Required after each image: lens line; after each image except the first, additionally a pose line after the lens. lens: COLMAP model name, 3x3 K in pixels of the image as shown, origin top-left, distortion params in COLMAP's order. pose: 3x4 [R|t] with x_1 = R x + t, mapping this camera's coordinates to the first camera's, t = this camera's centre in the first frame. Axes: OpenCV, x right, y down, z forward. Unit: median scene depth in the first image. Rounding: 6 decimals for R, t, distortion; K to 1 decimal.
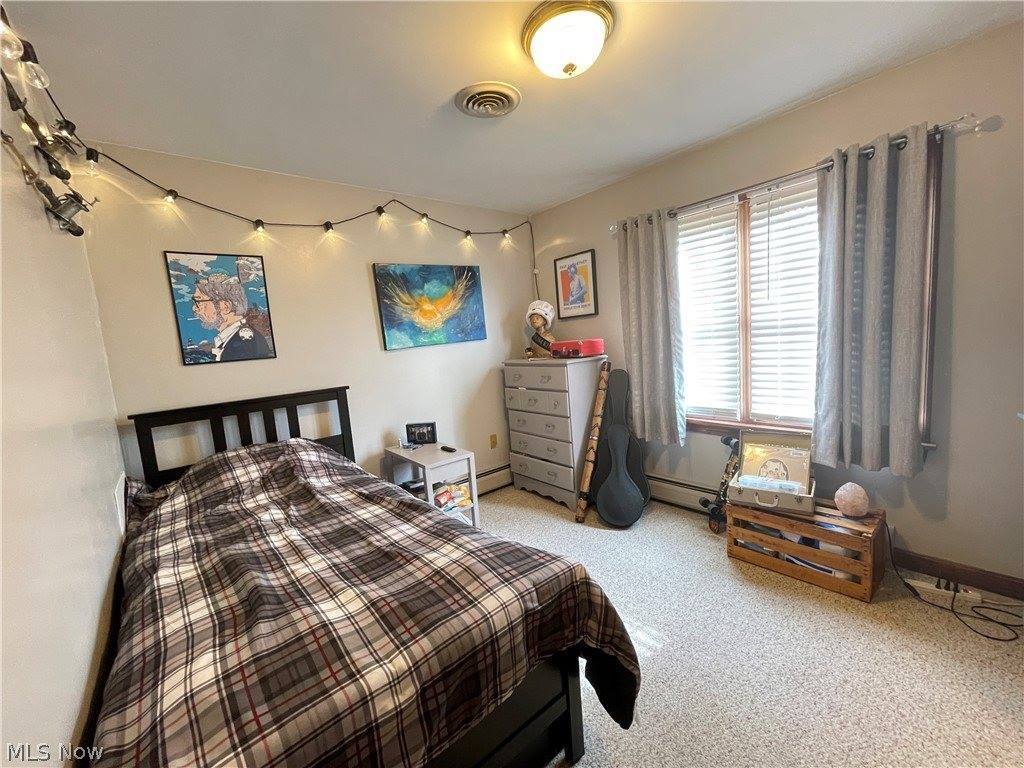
lens RADIAL K [[410.1, 0, 507.9], [0, 410.1, 385.9], [0, 0, 1]] dist [-0.001863, -0.000164]
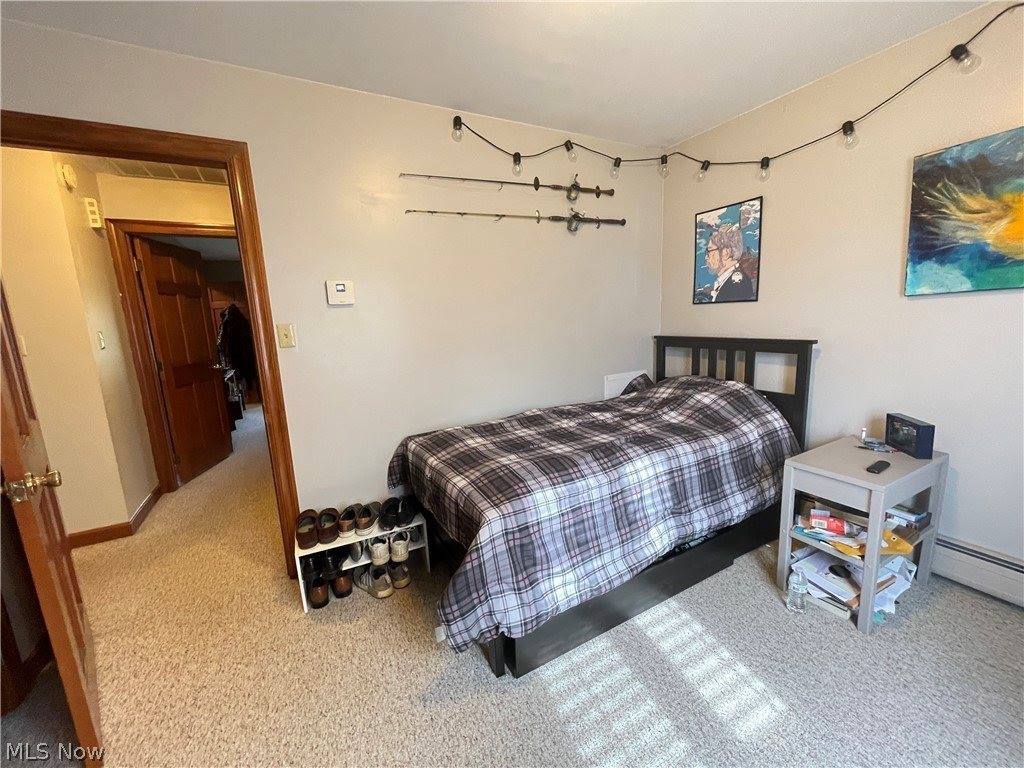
lens RADIAL K [[410.1, 0, 507.9], [0, 410.1, 385.9], [0, 0, 1]] dist [-0.001863, -0.000164]
pose [[-0.181959, 0.256491, -0.949264, 0.595095], [-0.054757, 0.961239, 0.270223, -0.114727], [0.981780, 0.101149, -0.160862, 0.628488]]
